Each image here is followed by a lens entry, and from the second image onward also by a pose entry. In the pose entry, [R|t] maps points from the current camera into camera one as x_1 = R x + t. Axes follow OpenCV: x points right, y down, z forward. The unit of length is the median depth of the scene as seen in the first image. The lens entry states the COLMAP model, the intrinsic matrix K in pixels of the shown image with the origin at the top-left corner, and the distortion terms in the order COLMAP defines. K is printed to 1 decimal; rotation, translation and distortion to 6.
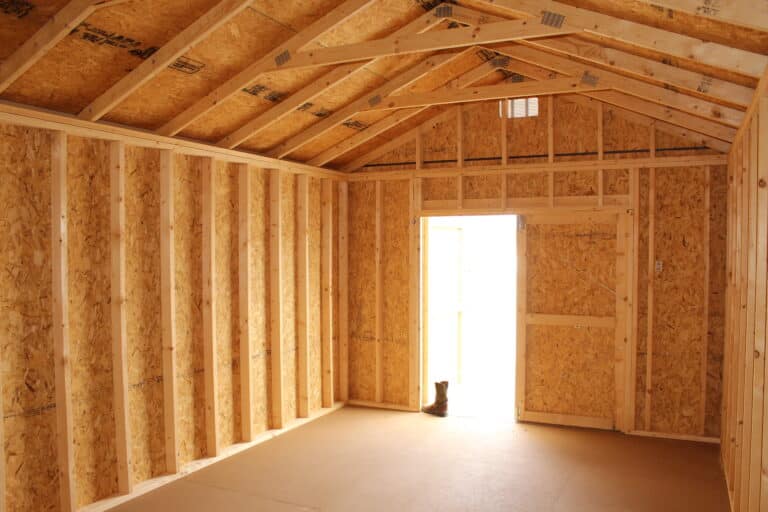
lens RADIAL K [[635.2, 0, 384.0], [0, 635.2, 256.0], [0, 0, 1]] dist [-0.171004, 0.140553]
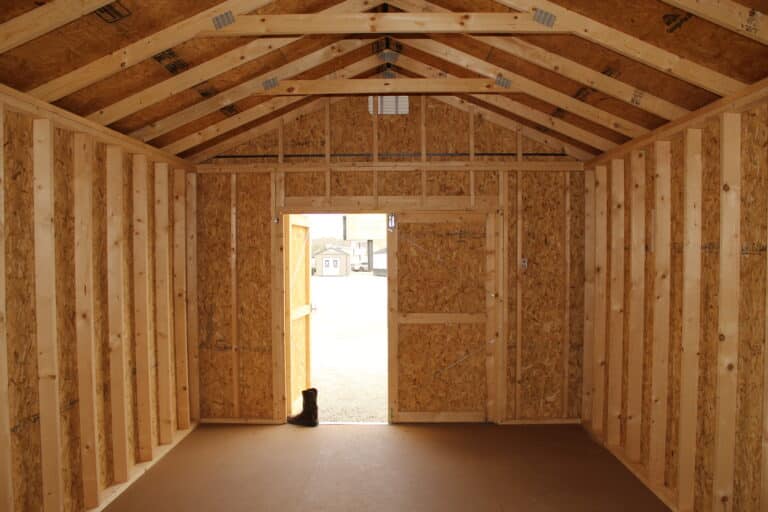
lens RADIAL K [[635.2, 0, 384.0], [0, 635.2, 256.0], [0, 0, 1]] dist [-0.171004, 0.140553]
pose [[0.910318, -0.007751, 0.413837, -0.210314], [0.009018, 0.999959, -0.001109, 0.002367], [-0.413811, 0.004742, 0.910350, 0.105323]]
